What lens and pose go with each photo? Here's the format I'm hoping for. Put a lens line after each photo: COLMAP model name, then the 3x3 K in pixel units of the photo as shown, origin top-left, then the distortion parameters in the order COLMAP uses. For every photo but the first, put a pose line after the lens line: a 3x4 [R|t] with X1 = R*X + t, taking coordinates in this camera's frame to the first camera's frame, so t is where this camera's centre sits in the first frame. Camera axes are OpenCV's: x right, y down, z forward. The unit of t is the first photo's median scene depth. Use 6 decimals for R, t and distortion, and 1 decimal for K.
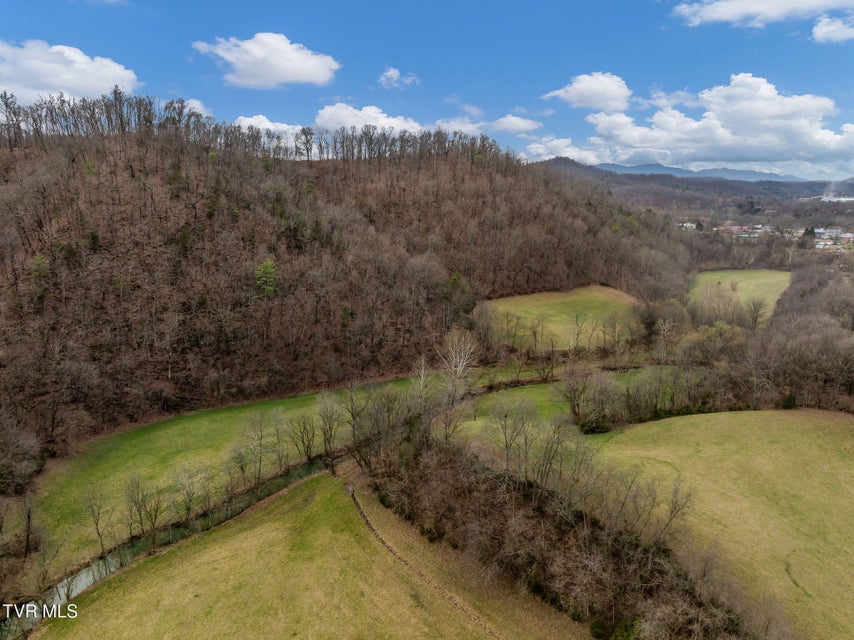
lens RADIAL K [[602.5, 0, 431.7], [0, 602.5, 318.5], [0, 0, 1]] dist [-0.041752, 0.007496]
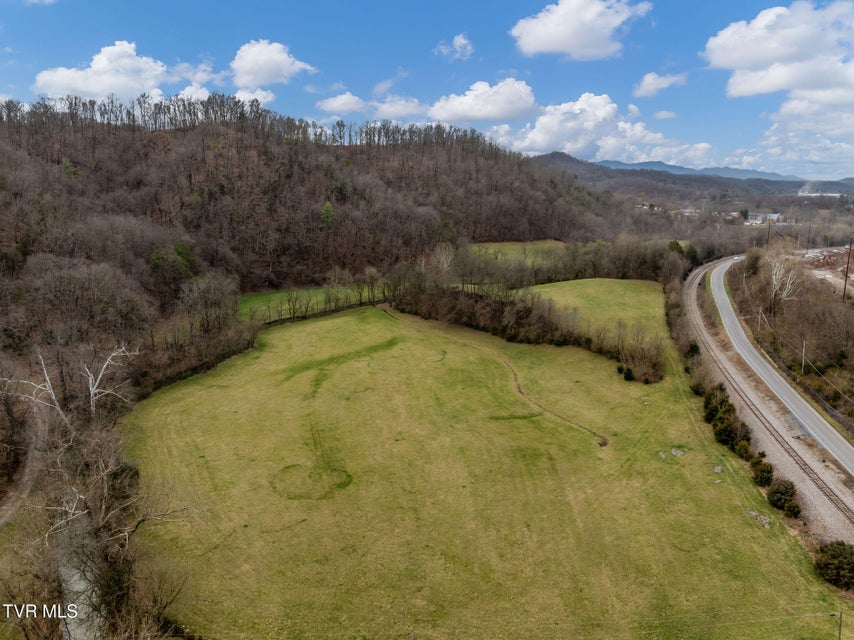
lens RADIAL K [[602.5, 0, 431.7], [0, 602.5, 318.5], [0, 0, 1]] dist [-0.041752, 0.007496]
pose [[0.999856, 0.016768, -0.002488, 0.008499], [-0.016747, 0.999825, 0.008345, 0.121389], [0.002628, -0.008302, 0.999962, -0.383434]]
